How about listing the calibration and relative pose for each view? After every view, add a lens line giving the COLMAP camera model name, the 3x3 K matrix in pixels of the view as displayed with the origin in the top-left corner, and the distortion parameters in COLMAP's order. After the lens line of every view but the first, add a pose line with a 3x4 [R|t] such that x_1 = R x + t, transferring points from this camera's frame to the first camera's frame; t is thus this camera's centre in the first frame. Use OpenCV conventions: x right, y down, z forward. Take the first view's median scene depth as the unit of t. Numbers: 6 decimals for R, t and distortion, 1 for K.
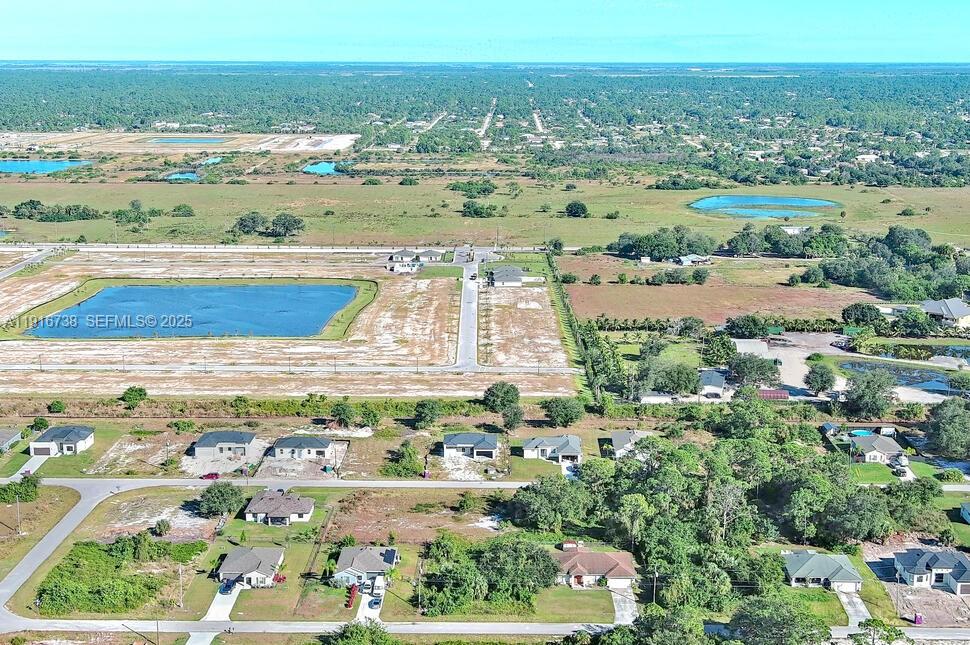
lens RADIAL K [[1316.2, 0, 495.3], [0, 1316.2, 323.4], [0, 0, 1]] dist [0.067292, -0.161027]
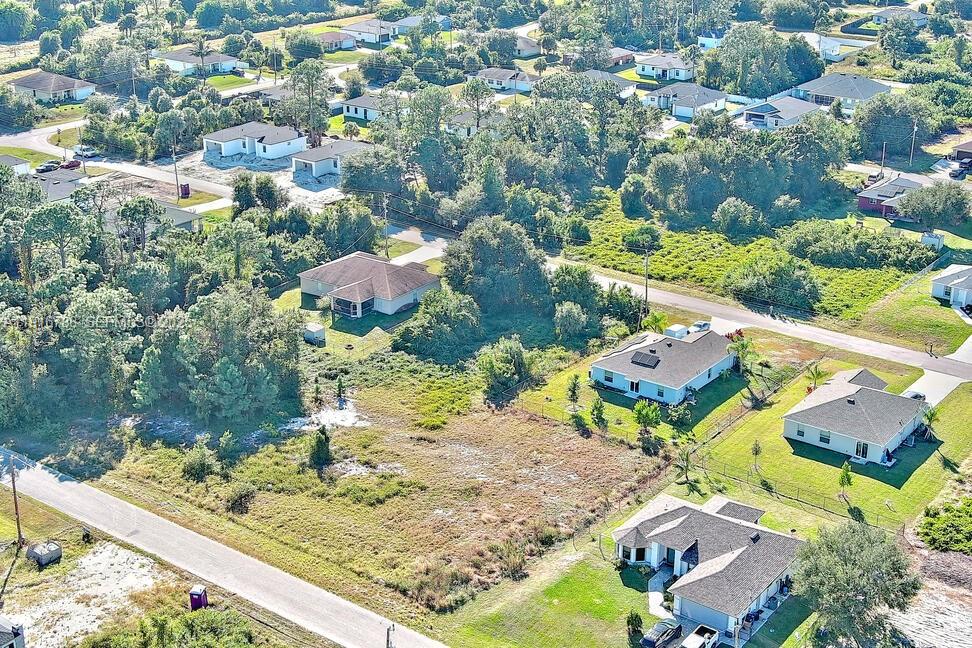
lens RADIAL K [[1314.1, 0, 496.0], [0, 1314.1, 325.5], [0, 0, 1]] dist [0.072148, -0.184298]
pose [[-0.808587, -0.222069, 0.544860, -0.268691], [0.110255, 0.852448, 0.511055, -0.101059], [-0.577954, 0.473306, -0.664794, 1.100781]]
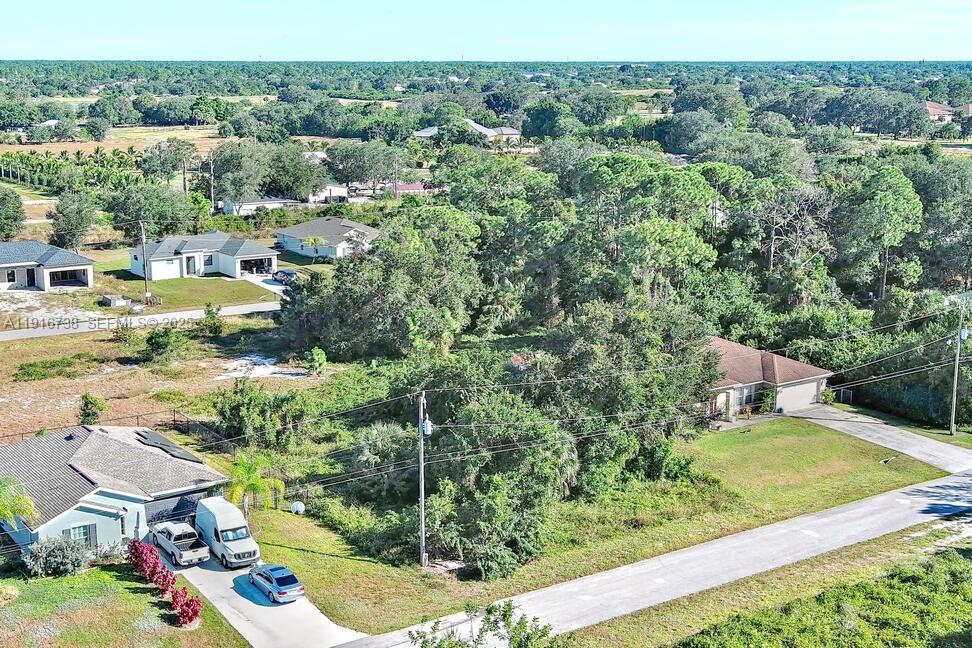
lens RADIAL K [[1314.1, 0, 496.0], [0, 1314.1, 325.5], [0, 0, 1]] dist [0.072148, -0.184298]
pose [[0.812508, -0.117056, 0.571077, -0.145175], [0.117299, 0.992424, 0.036531, 0.115345], [-0.571027, 0.037305, 0.820083, 0.558271]]
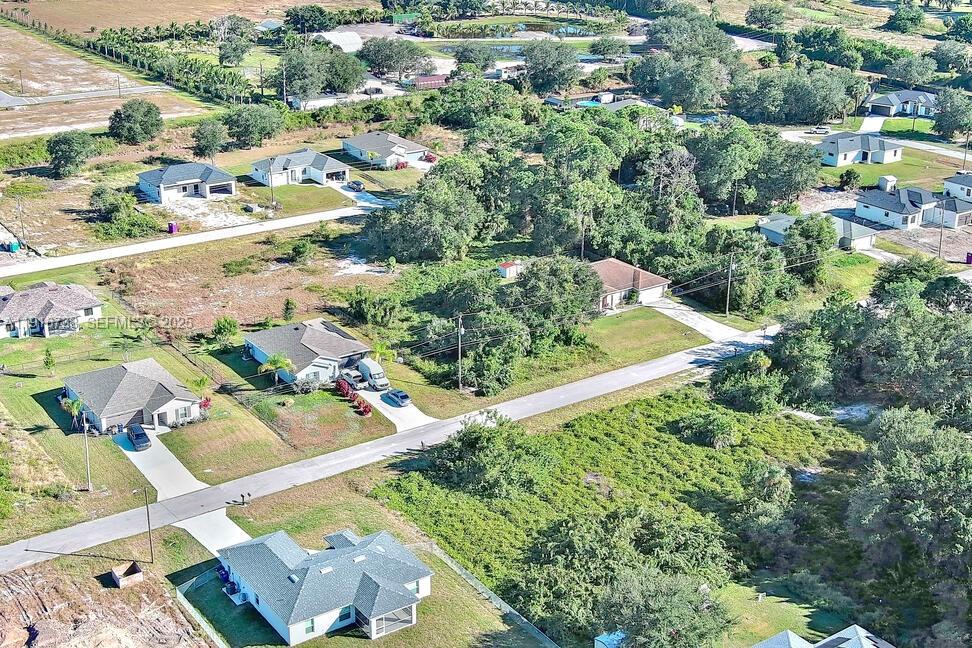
lens RADIAL K [[1314.1, 0, 496.0], [0, 1314.1, 325.5], [0, 0, 1]] dist [0.072148, -0.184298]
pose [[0.811809, -0.209527, 0.545036, -0.281087], [0.110673, 0.971697, 0.208704, 0.040501], [-0.573339, -0.109107, 0.812021, 0.350044]]
